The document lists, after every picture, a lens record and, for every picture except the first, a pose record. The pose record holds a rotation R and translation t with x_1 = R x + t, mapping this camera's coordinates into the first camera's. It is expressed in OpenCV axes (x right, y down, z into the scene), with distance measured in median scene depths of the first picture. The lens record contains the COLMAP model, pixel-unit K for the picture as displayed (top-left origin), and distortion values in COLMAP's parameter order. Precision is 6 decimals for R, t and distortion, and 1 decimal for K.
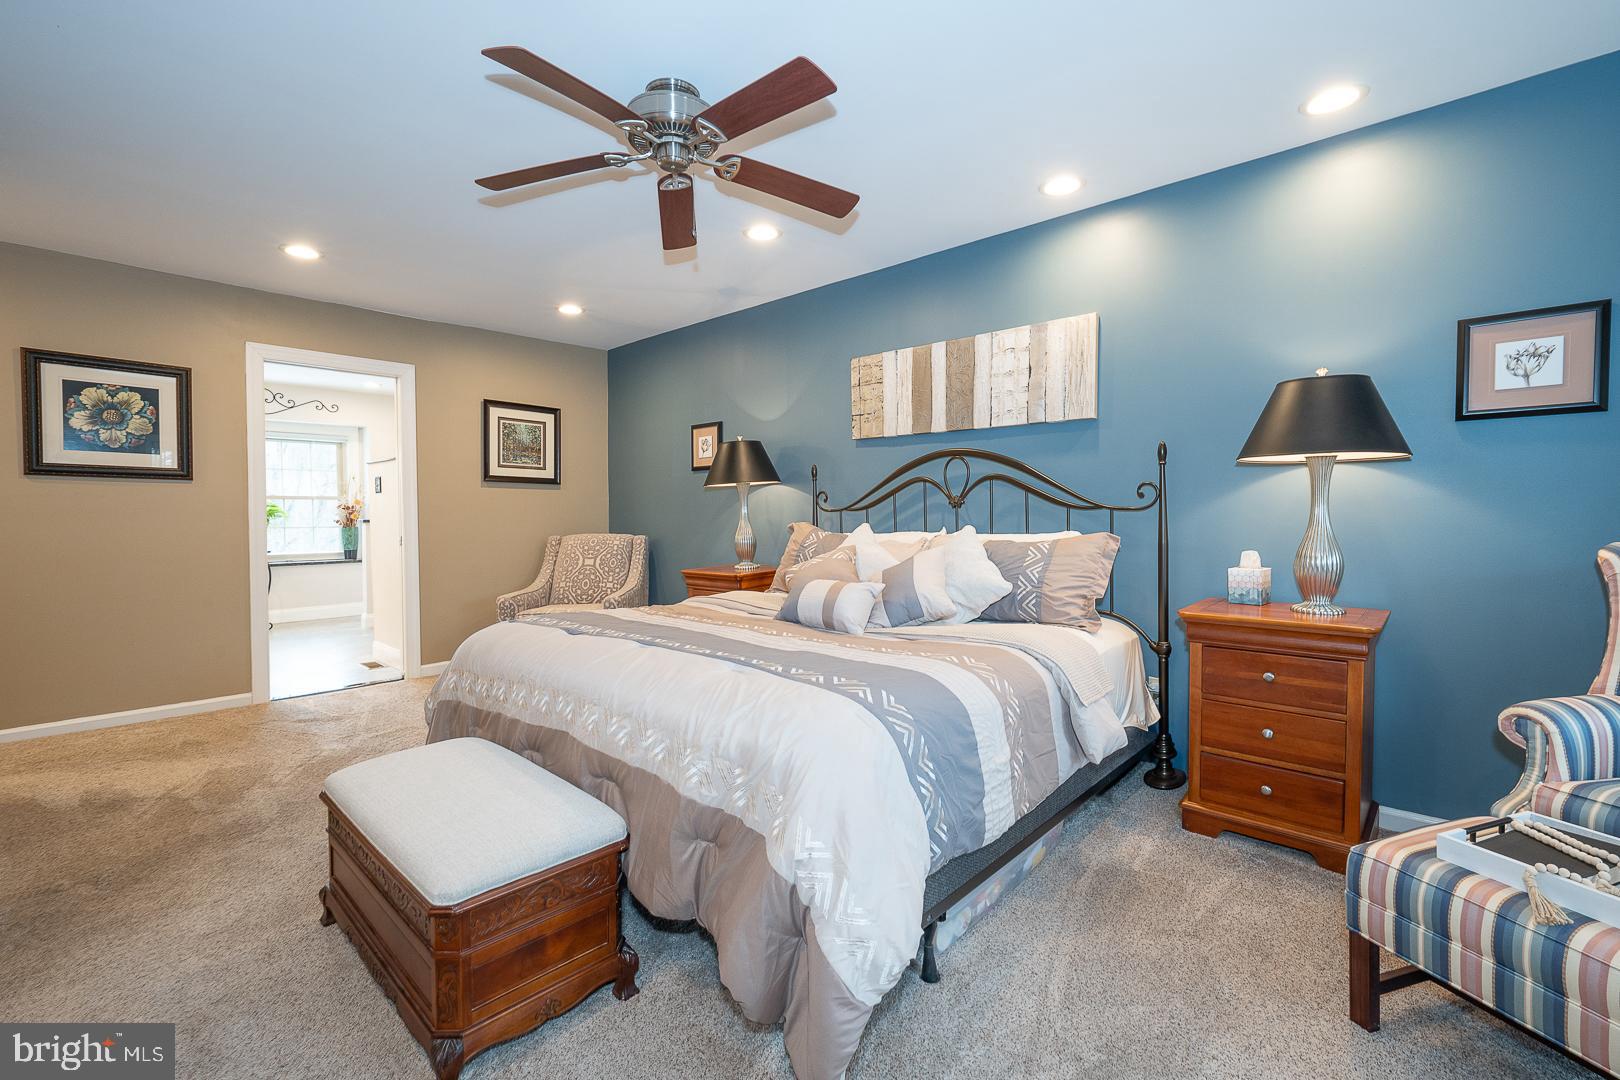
lens RADIAL K [[696.9, 0, 814.3], [0, 696.9, 530.4], [0, 0, 1]] dist [0.000071, 0.000729]
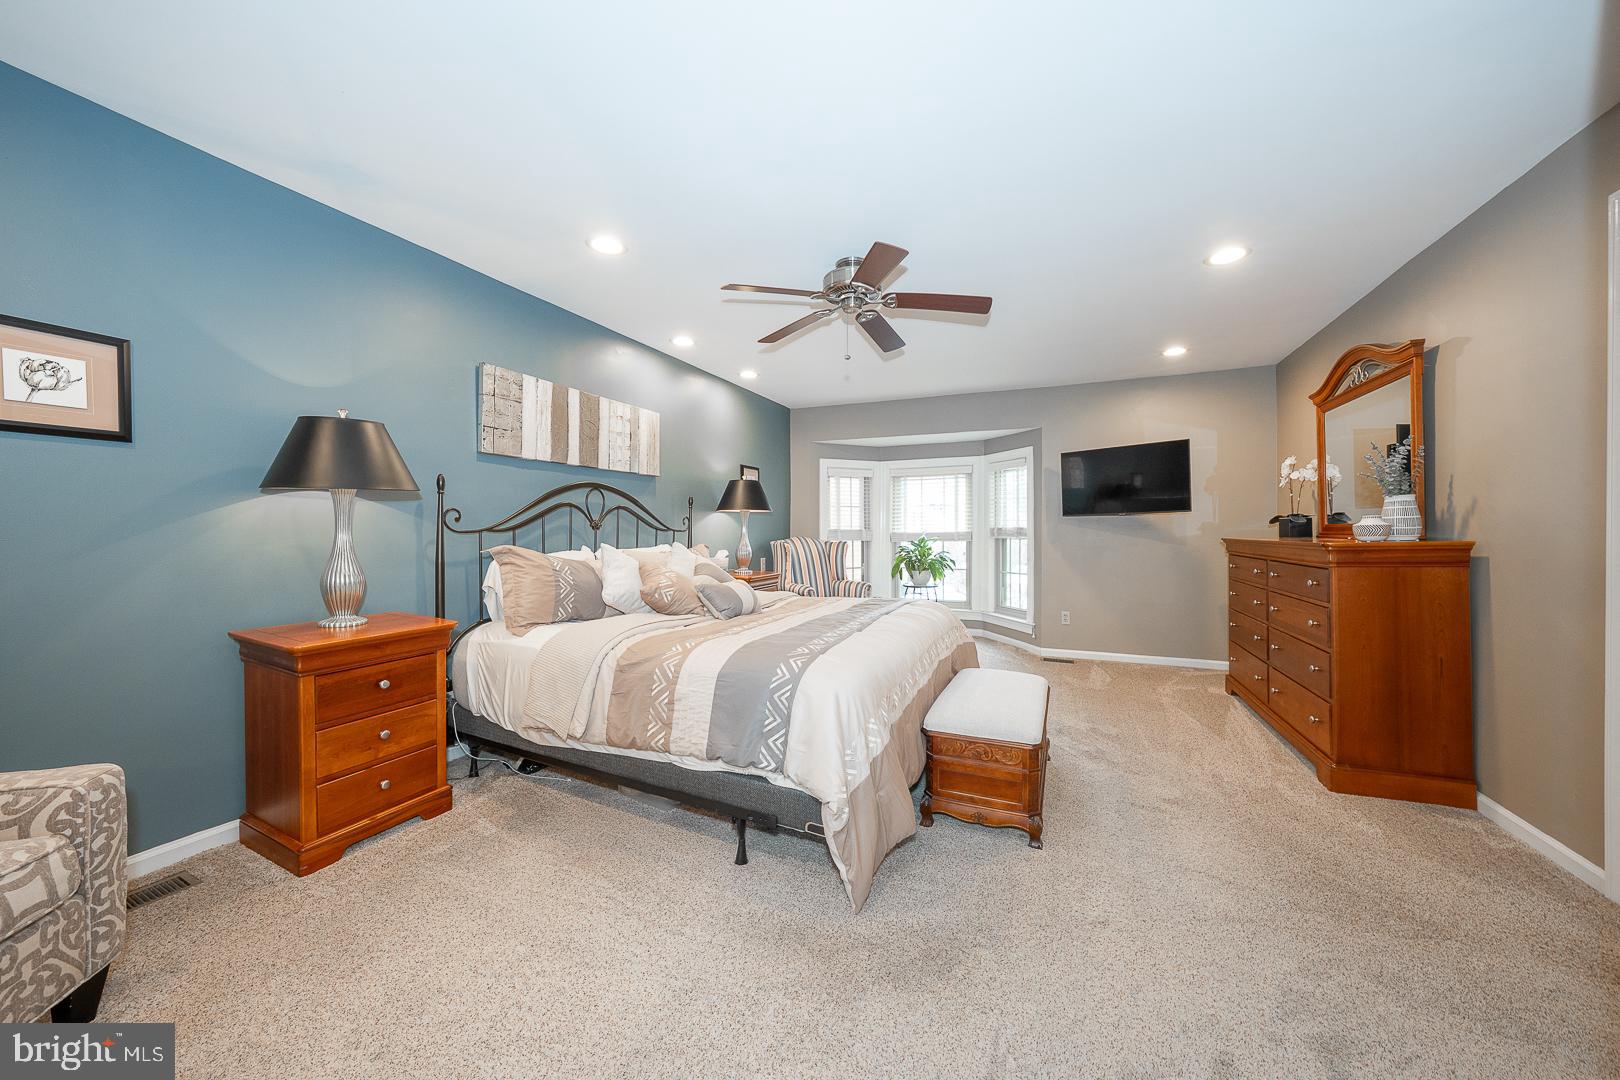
lens RADIAL K [[556.0, 0, 810.5], [0, 556.0, 533.0], [0, 0, 1]] dist [-0.019344, 0.001775]
pose [[-0.308158, -0.003668, 0.951328, -0.822222], [0.023748, 0.999651, 0.011547, -0.027468], [-0.951039, 0.026150, -0.307964, 0.902938]]
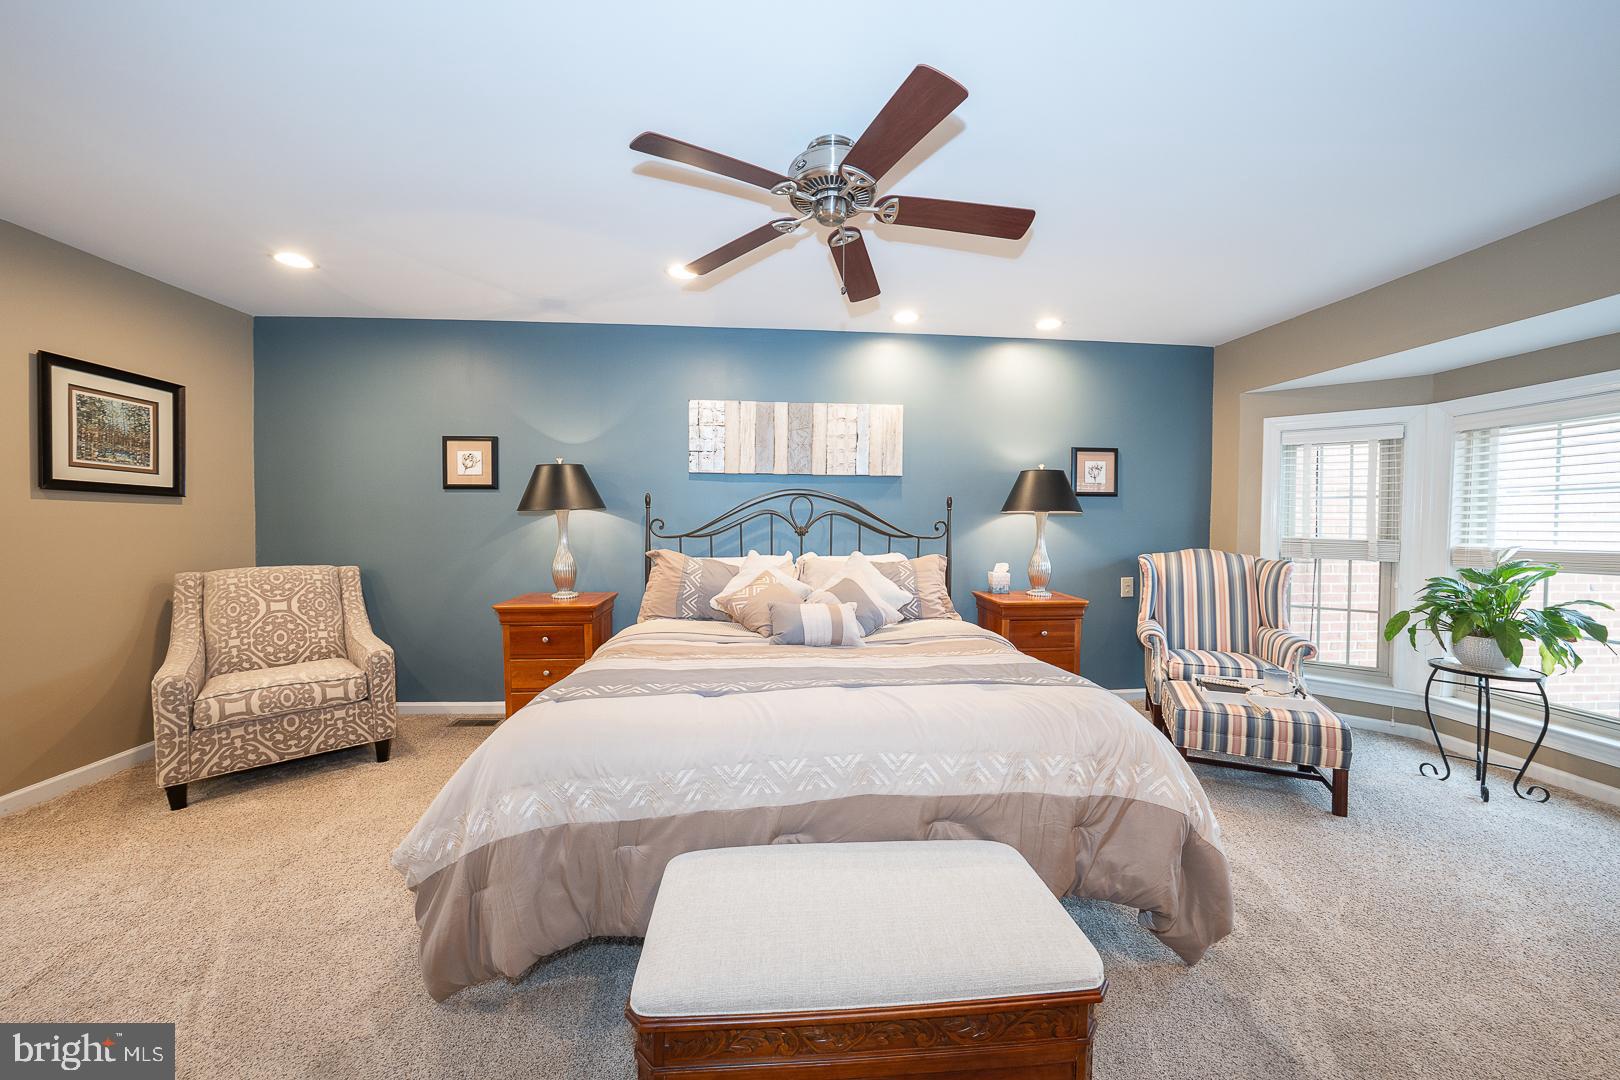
lens RADIAL K [[556.0, 0, 801.8], [0, 556.0, 532.3], [0, 0, 1]] dist [-0.019344, 0.001775]
pose [[0.683925, -0.007412, 0.729515, -0.513991], [0.010797, 0.999942, 0.000038, -0.036885], [-0.729472, 0.007851, 0.683965, 0.293389]]
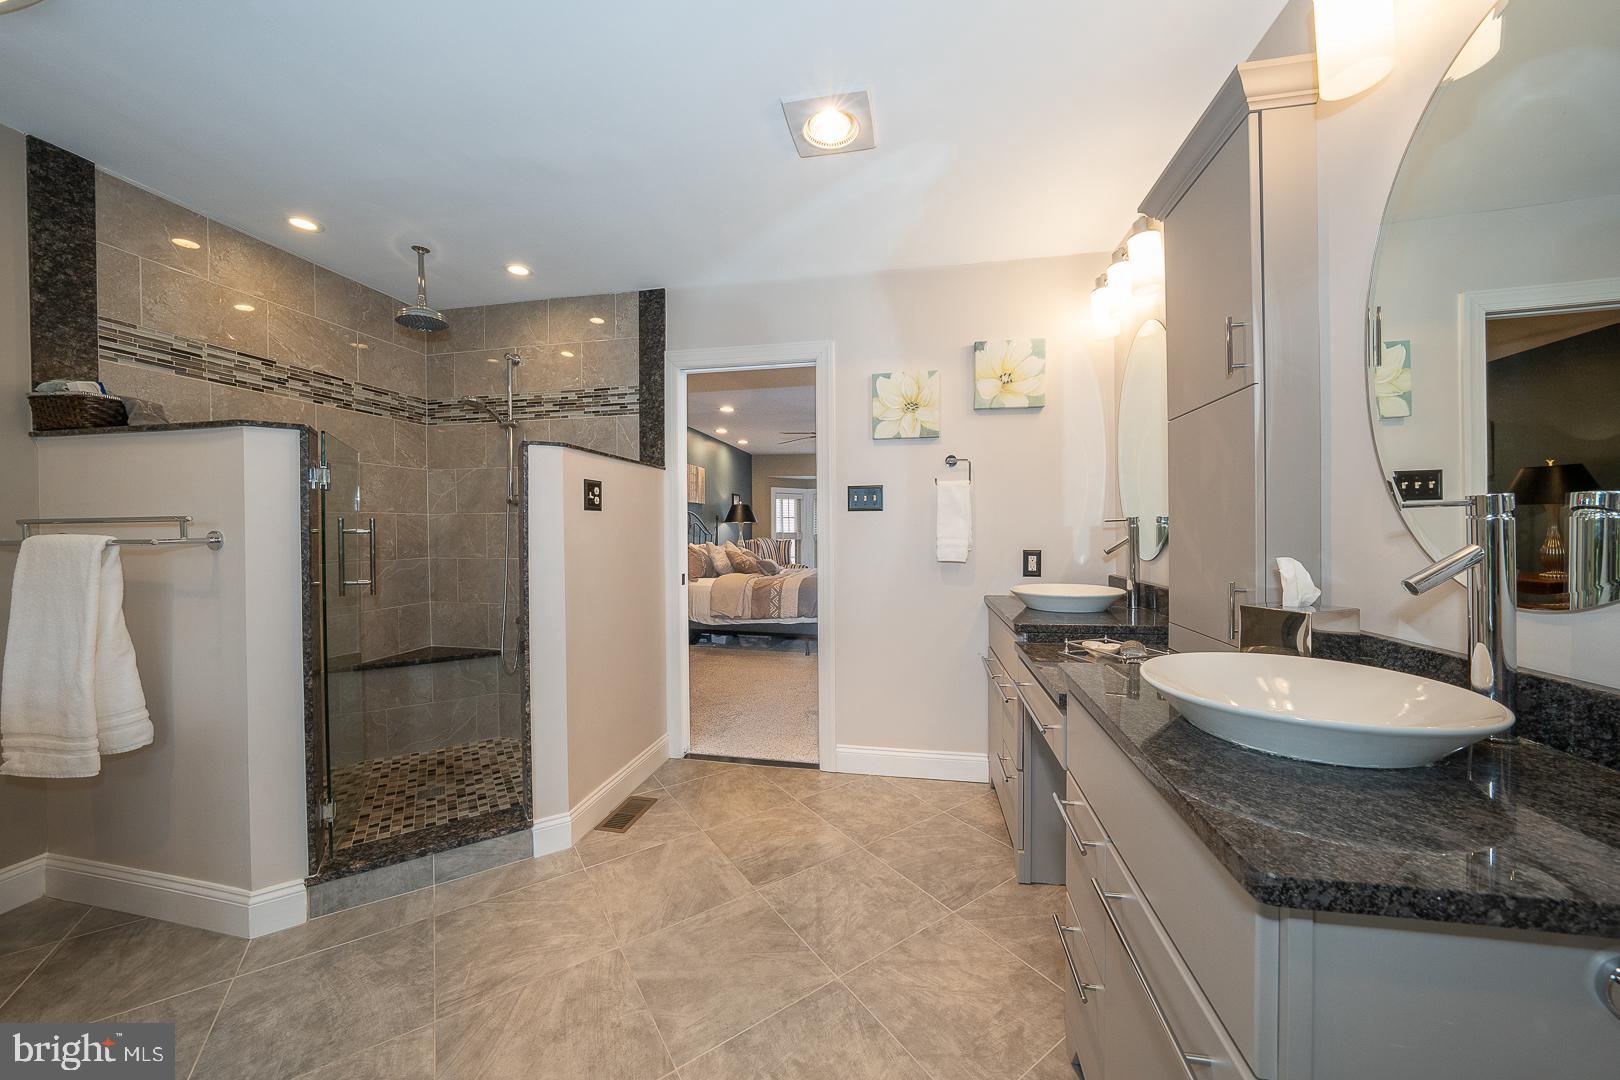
lens RADIAL K [[556.0, 0, 810.4], [0, 556.0, 531.9], [0, 0, 1]] dist [-0.019344, 0.001775]
pose [[-0.514112, -0.000035, 0.857723, -1.539177], [0.029461, 0.999409, 0.017699, -0.060677], [-0.857217, 0.034368, -0.513807, 1.523574]]
